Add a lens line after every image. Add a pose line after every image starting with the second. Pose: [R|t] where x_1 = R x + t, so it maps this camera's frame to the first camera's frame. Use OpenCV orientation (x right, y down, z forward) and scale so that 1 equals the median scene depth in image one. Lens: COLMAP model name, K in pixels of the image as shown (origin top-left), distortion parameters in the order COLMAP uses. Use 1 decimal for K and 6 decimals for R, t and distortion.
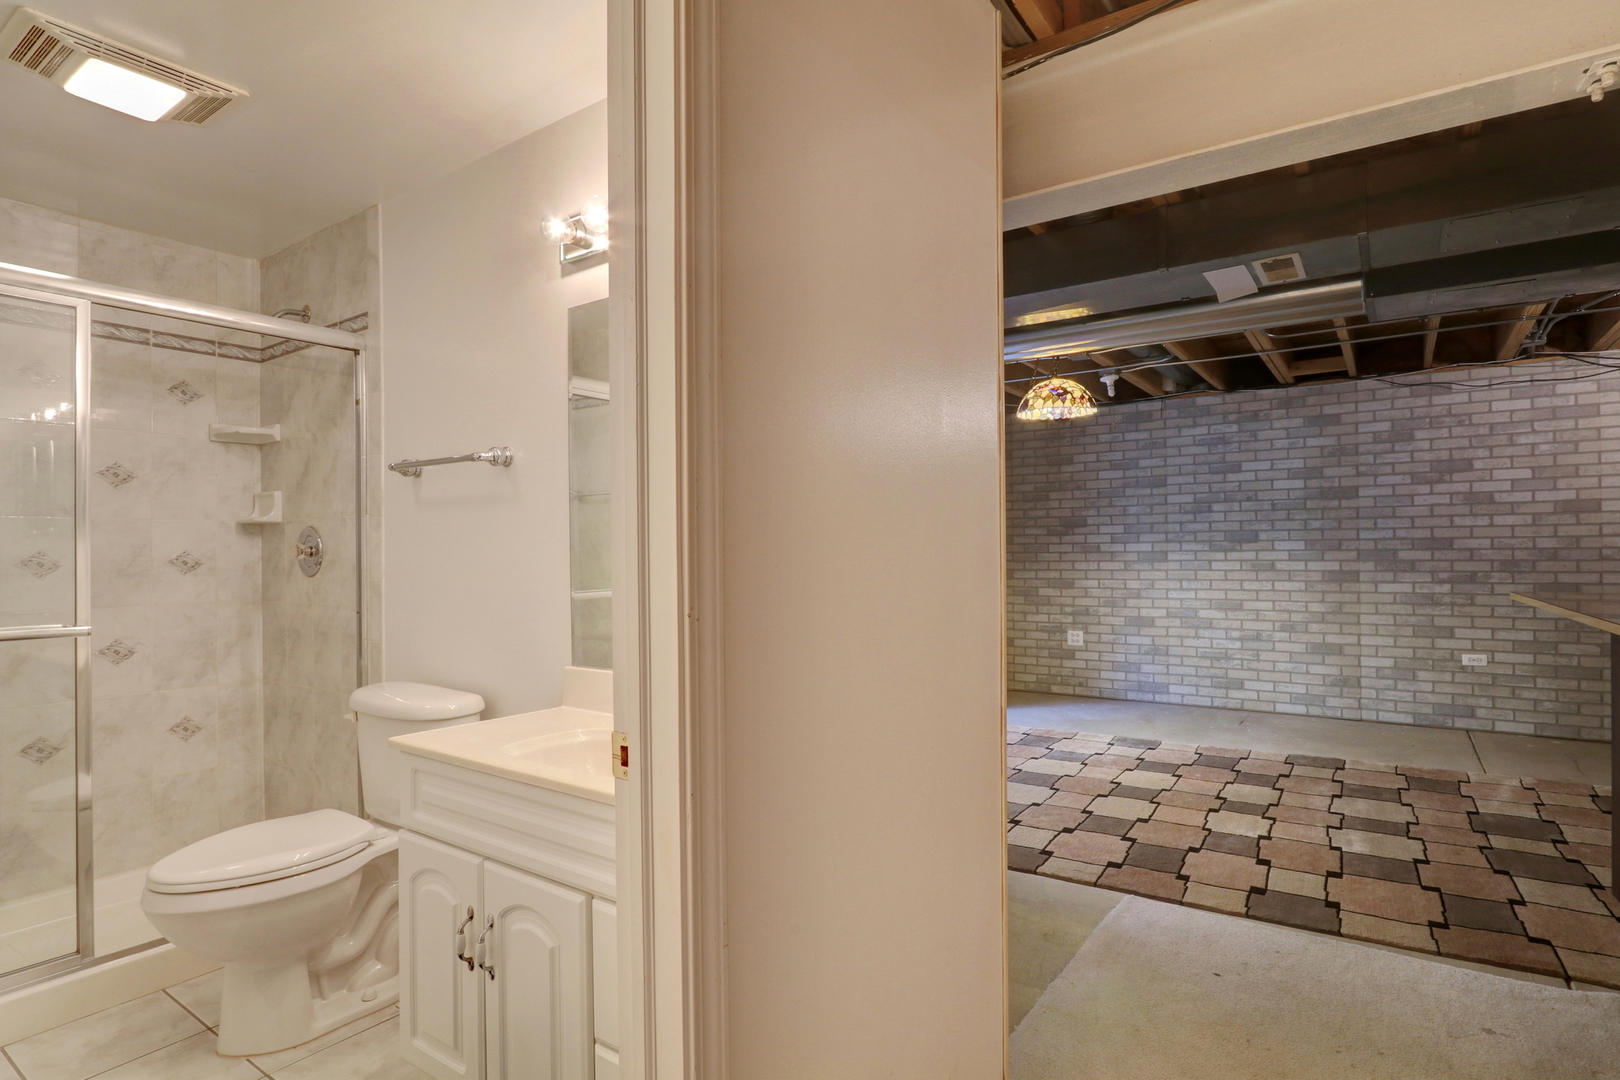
lens RADIAL K [[850.7, 0, 805.2], [0, 850.7, 548.4], [0, 0, 1]] dist [-0.009091, 0.000877]
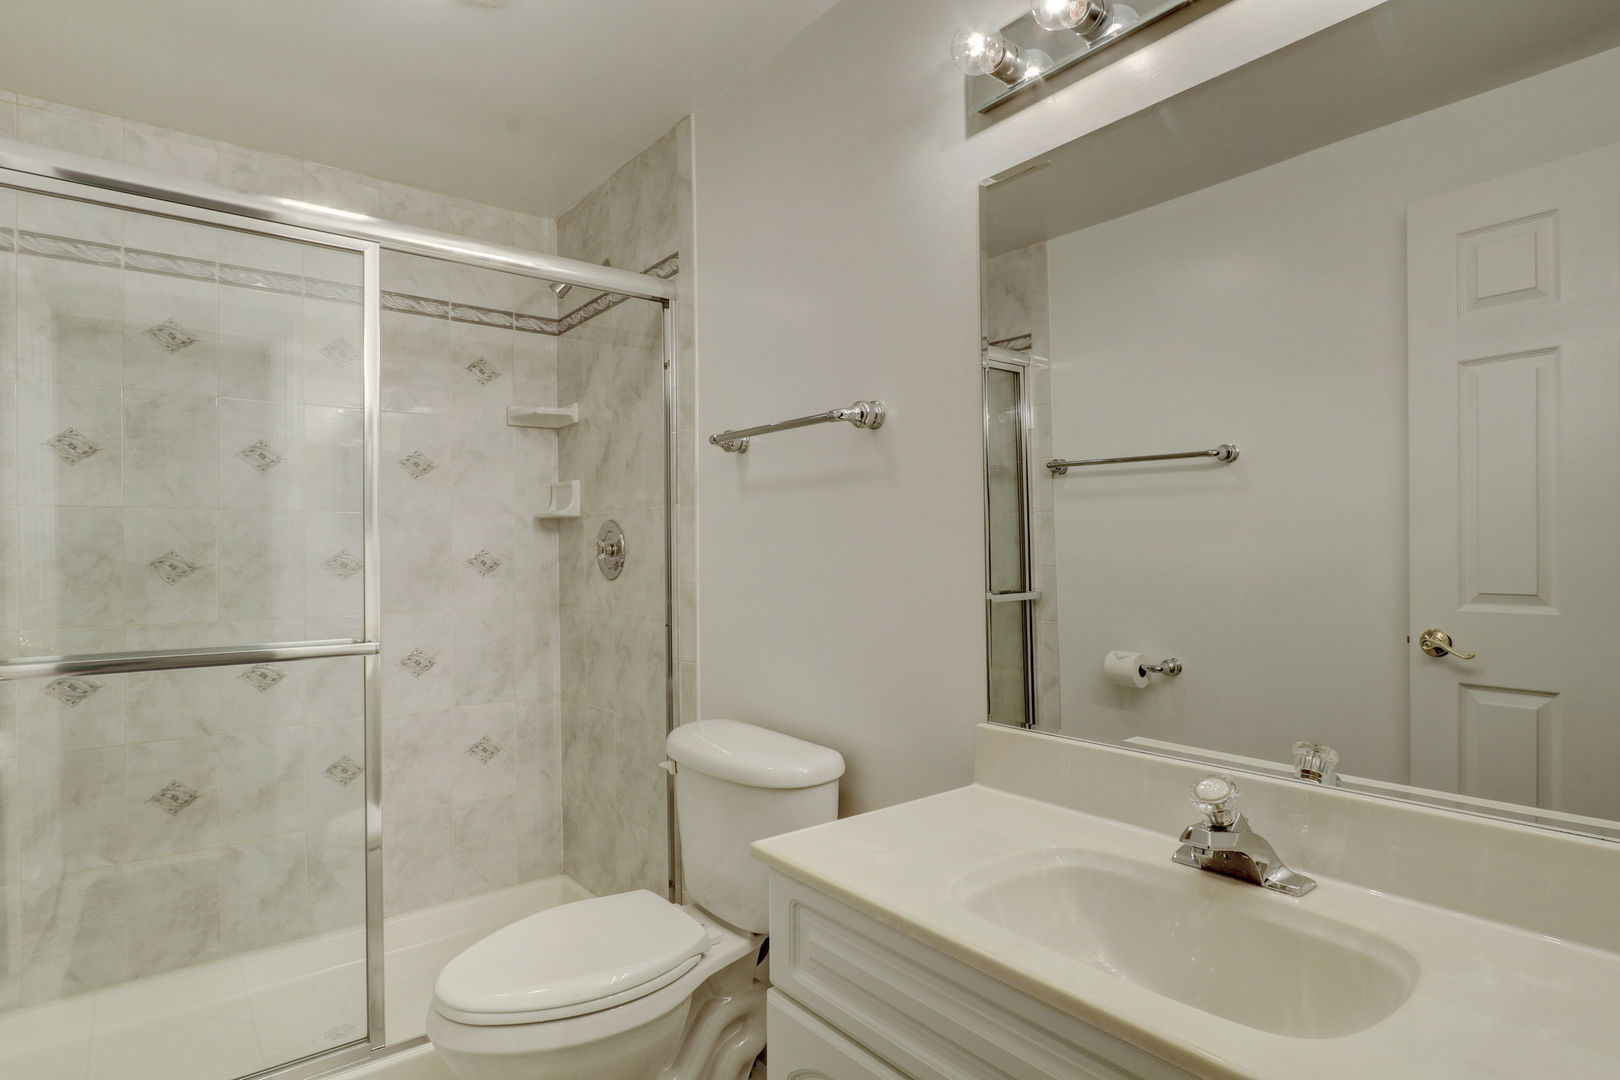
lens RADIAL K [[850.7, 0, 808.3], [0, 850.7, 542.9], [0, 0, 1]] dist [-0.009091, 0.000877]
pose [[0.962568, -0.003887, -0.271011, -0.351064], [0.003065, 0.999989, -0.003454, 0.000557], [0.271022, 0.002494, 0.962570, 0.505079]]
